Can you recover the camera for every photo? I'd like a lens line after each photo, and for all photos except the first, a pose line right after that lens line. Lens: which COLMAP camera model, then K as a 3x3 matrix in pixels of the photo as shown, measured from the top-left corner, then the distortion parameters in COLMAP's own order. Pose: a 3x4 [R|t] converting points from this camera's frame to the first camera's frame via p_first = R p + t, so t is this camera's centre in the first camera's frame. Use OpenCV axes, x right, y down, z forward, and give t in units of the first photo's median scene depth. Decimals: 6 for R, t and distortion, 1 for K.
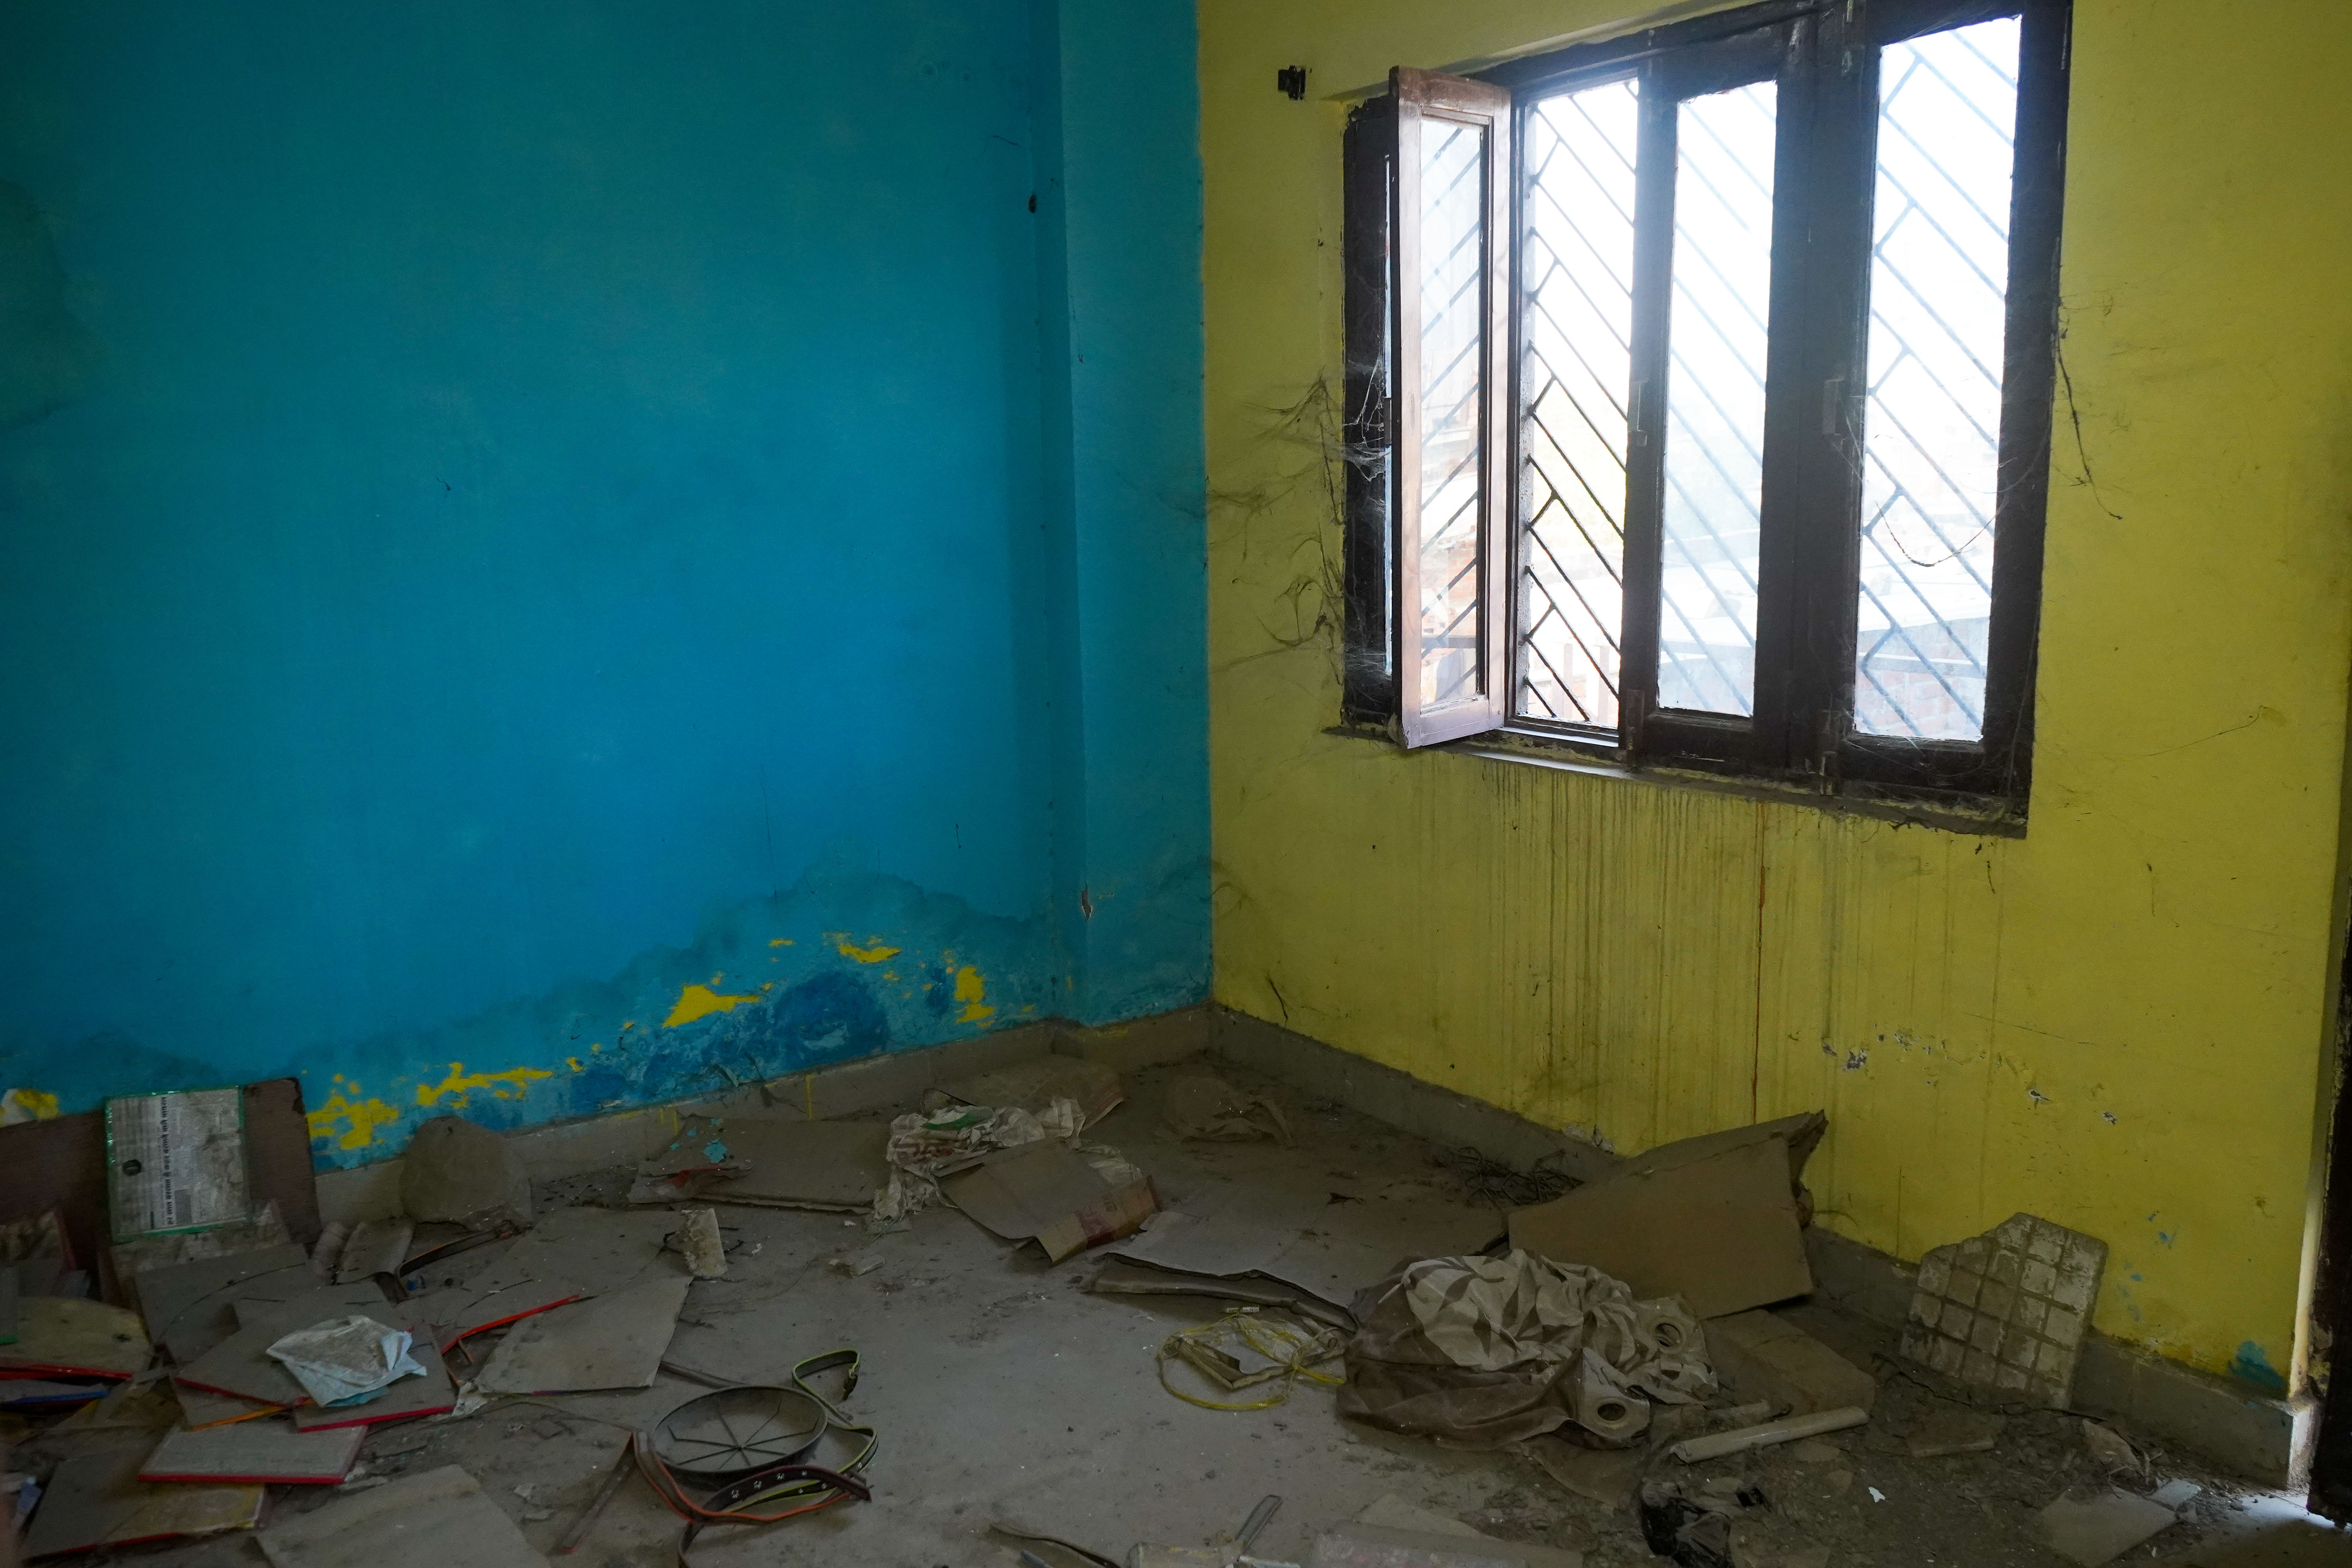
lens RADIAL K [[1911.4, 0, 1176.0], [0, 1911.4, 784.0], [0, 0, 1]] dist [-0.005974, 0.016251]
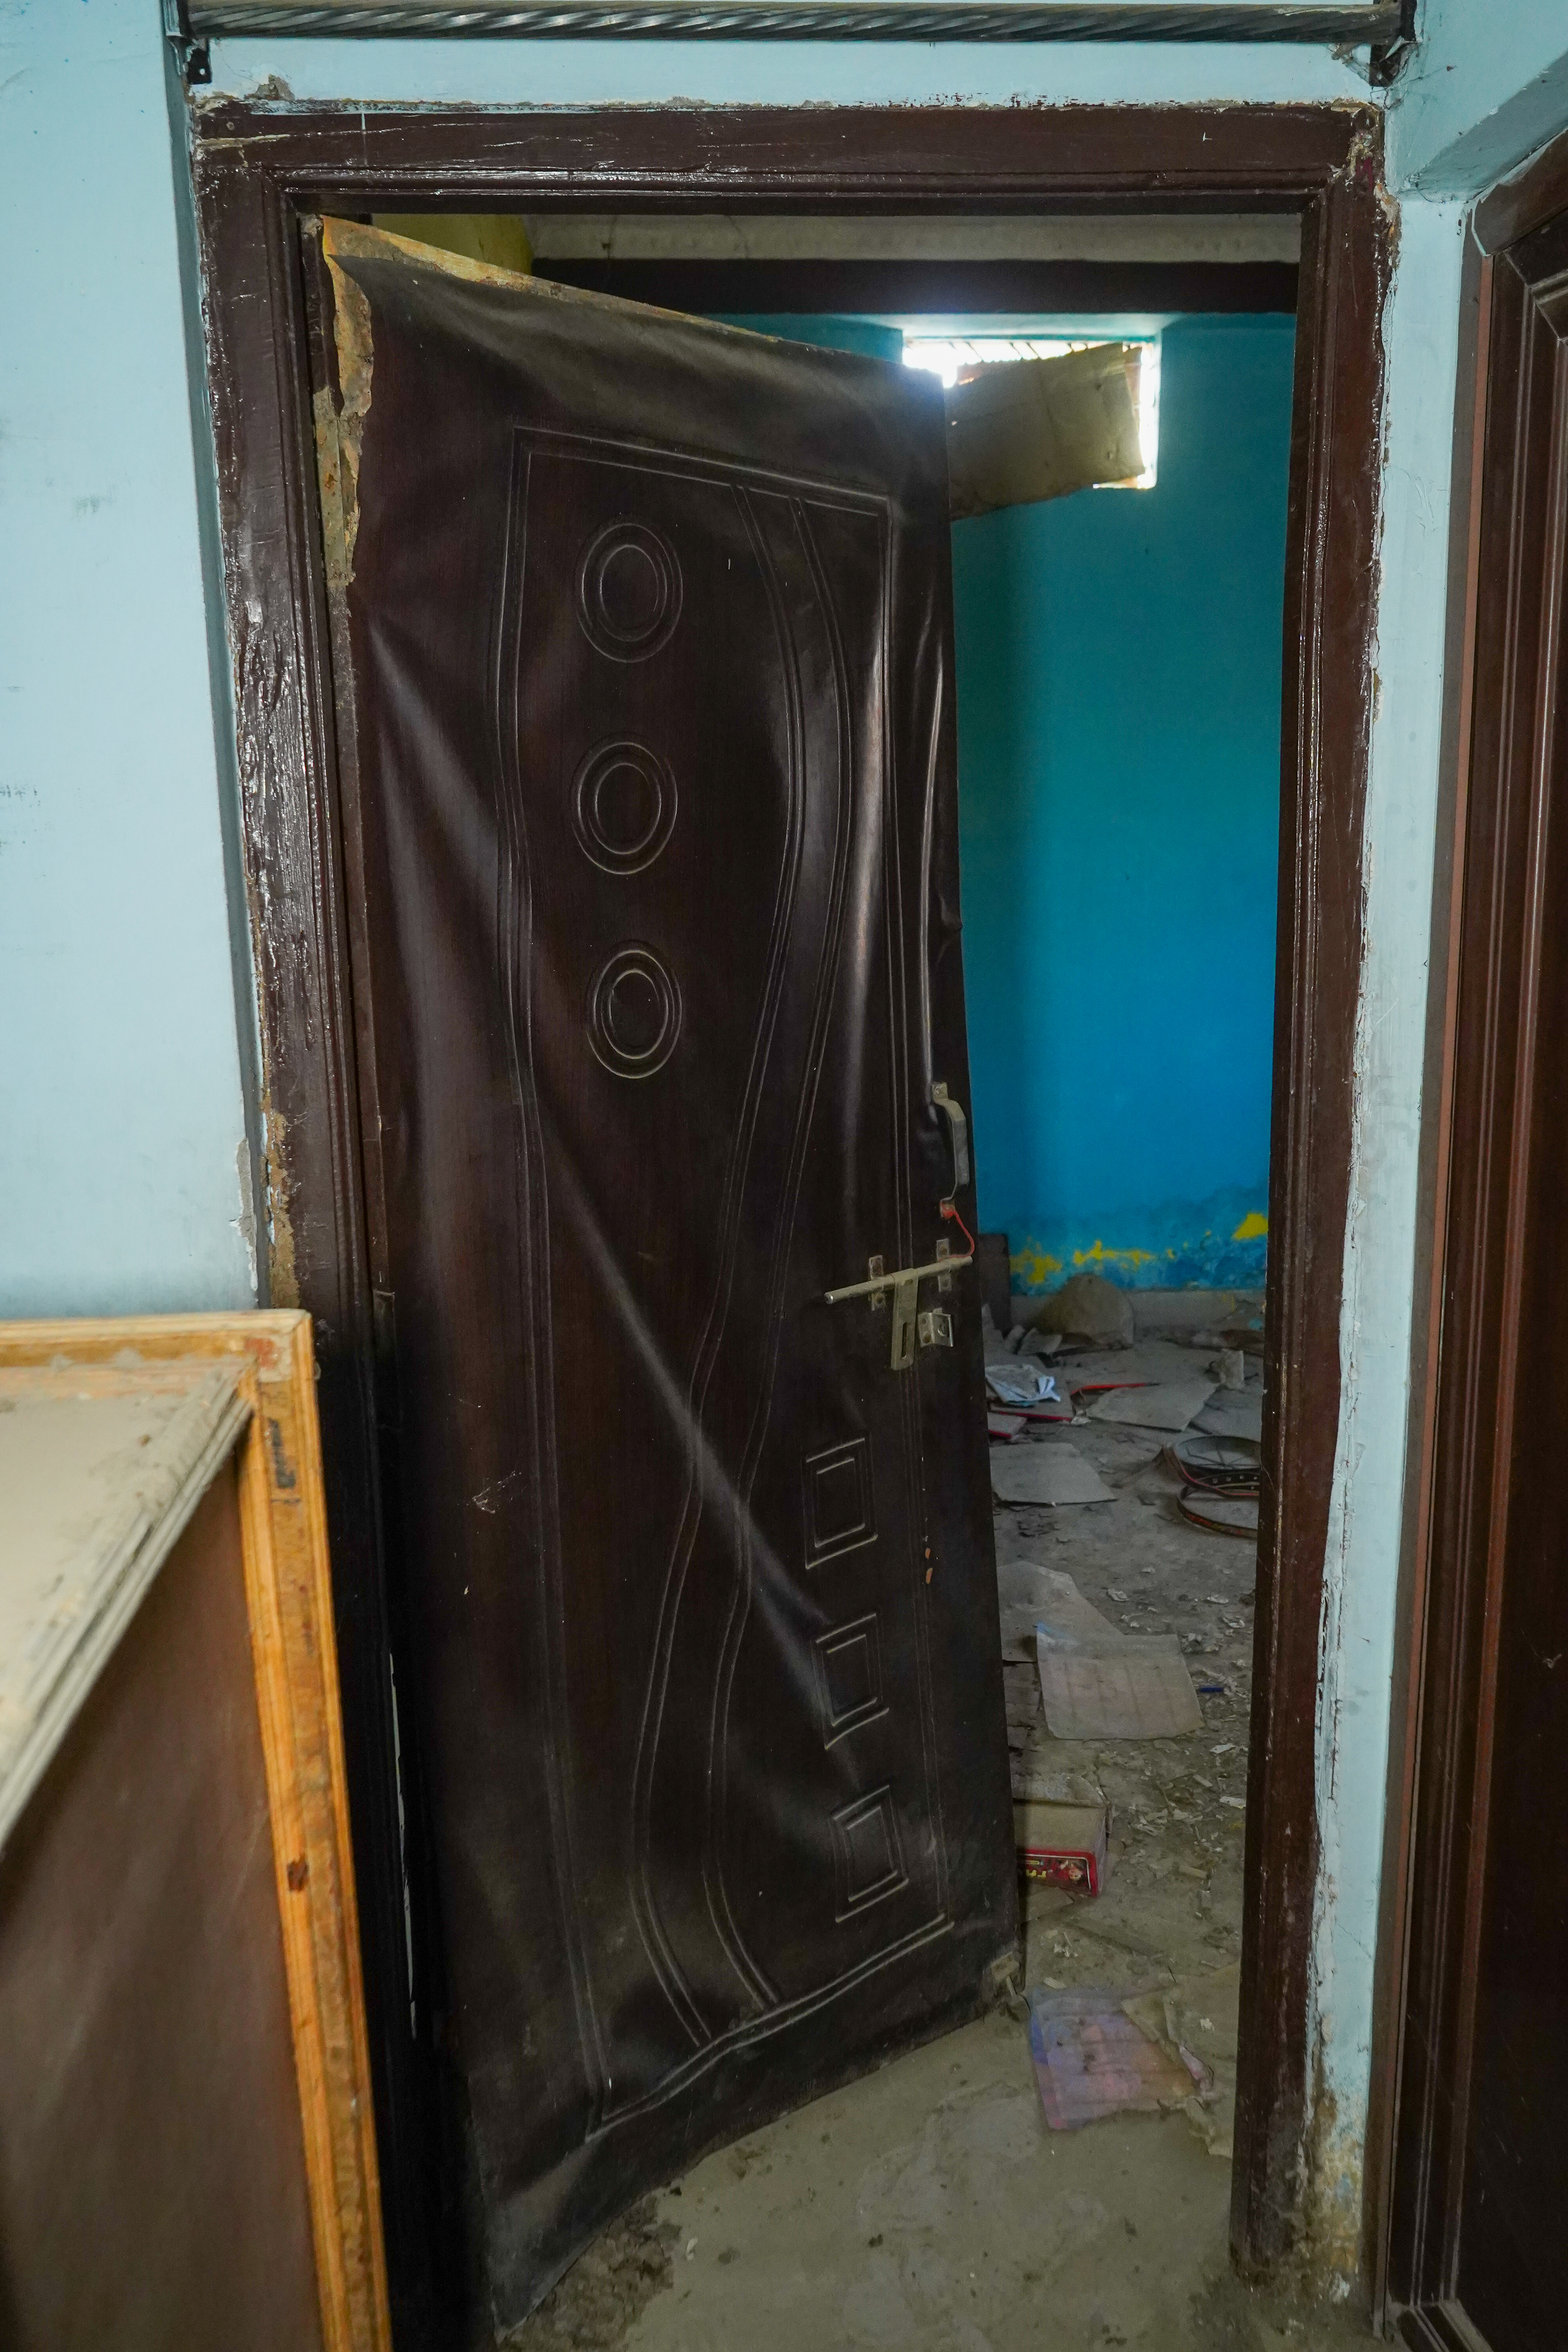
lens RADIAL K [[1911.4, 0, 778.0], [0, 1911.4, 1190.4], [0, 0, 1]] dist [-0.005974, 0.016251]
pose [[0.846157, 0.115154, -0.520344, 0.229248], [-0.087140, 0.993131, 0.078081, 0.003682], [0.525761, -0.020726, 0.850380, -0.511821]]
